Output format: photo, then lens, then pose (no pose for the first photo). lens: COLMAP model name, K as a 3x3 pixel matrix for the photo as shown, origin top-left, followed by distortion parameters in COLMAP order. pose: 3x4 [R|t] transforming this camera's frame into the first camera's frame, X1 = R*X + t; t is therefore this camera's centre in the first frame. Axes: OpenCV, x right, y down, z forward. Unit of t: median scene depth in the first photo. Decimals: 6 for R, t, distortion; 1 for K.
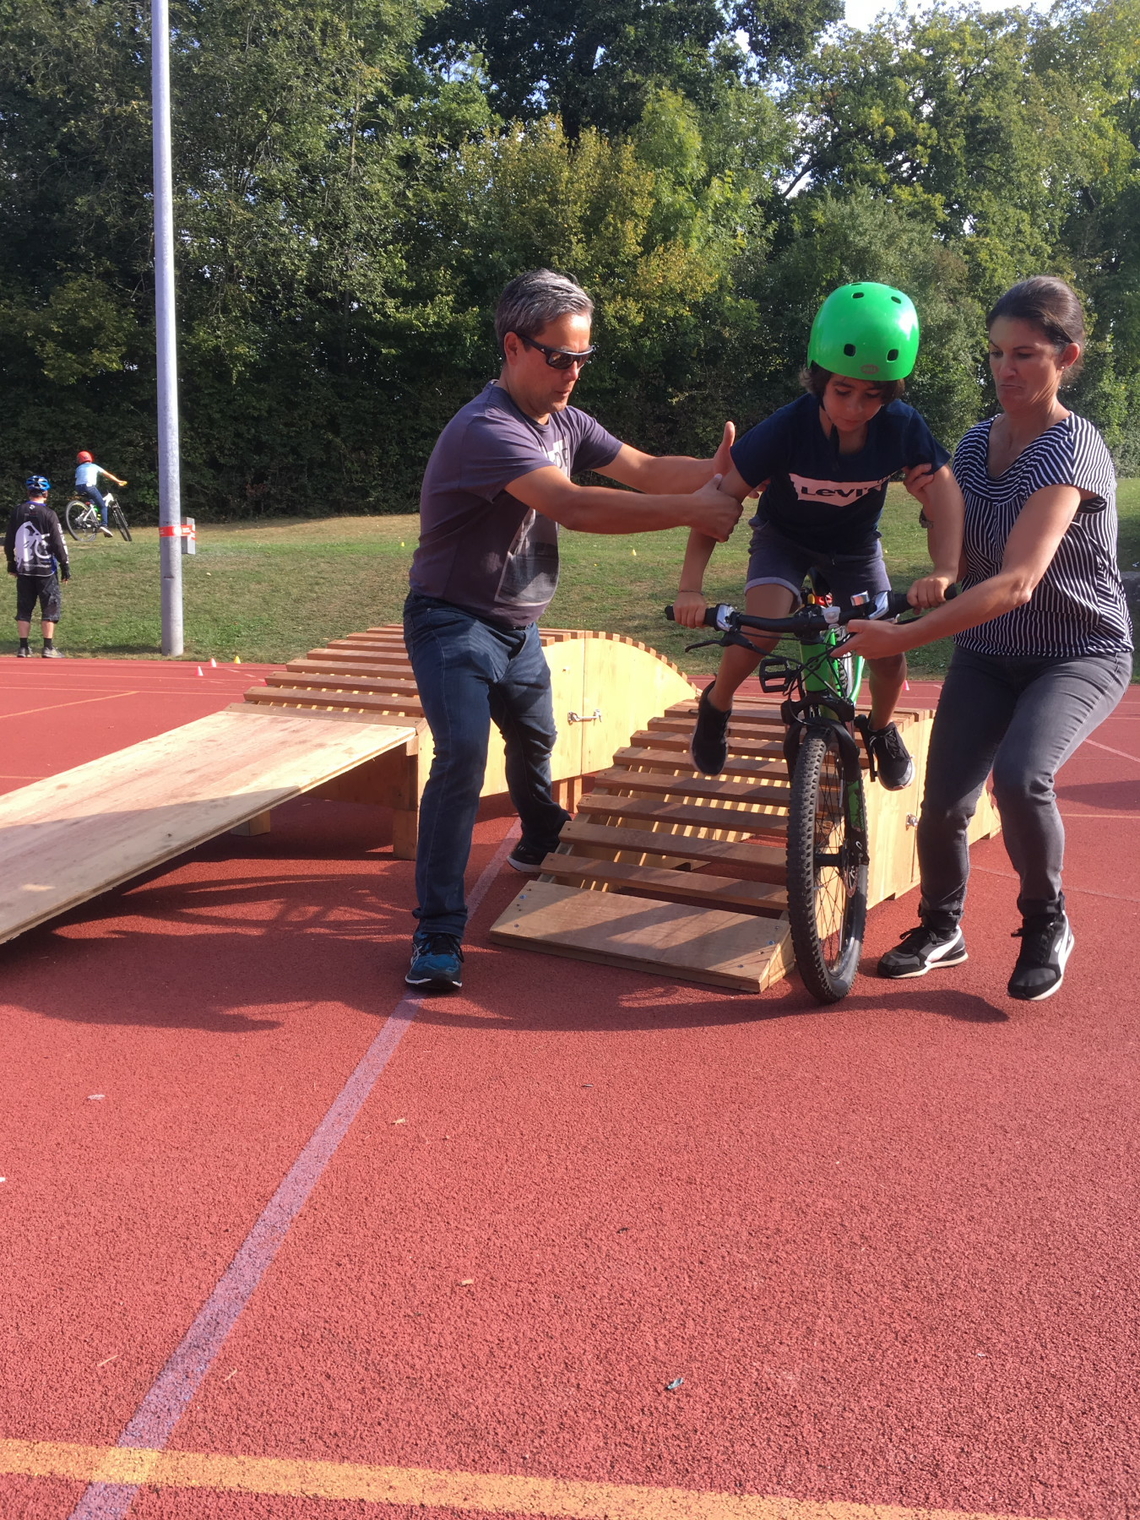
lens RADIAL K [[1292.3, 0, 565.1], [0, 1292.3, 779.3], [0, 0, 1]] dist [0.084114, -0.118528]
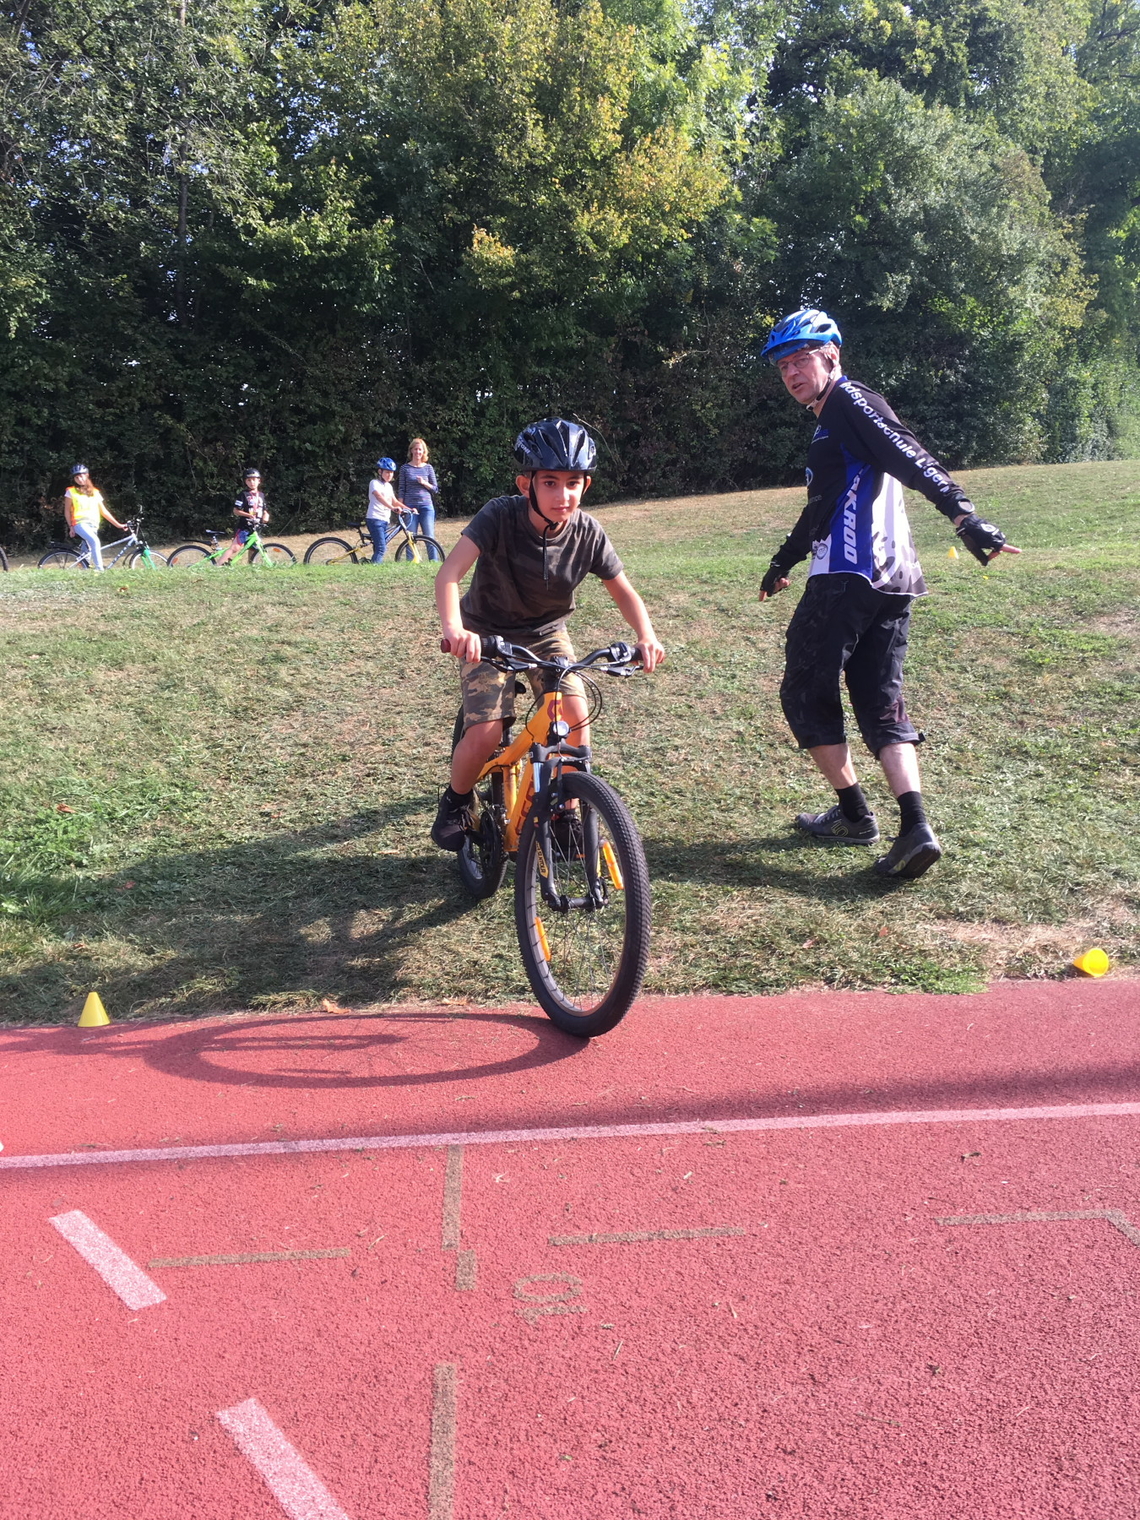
lens RADIAL K [[1301.7, 0, 564.3], [0, 1301.7, 766.6], [0, 0, 1]] dist [0.094469, -0.131556]
pose [[0.988538, -0.059679, 0.138675, -0.087312], [0.065247, 0.997221, -0.035955, -0.053733], [-0.136143, 0.044591, 0.989685, 0.328761]]
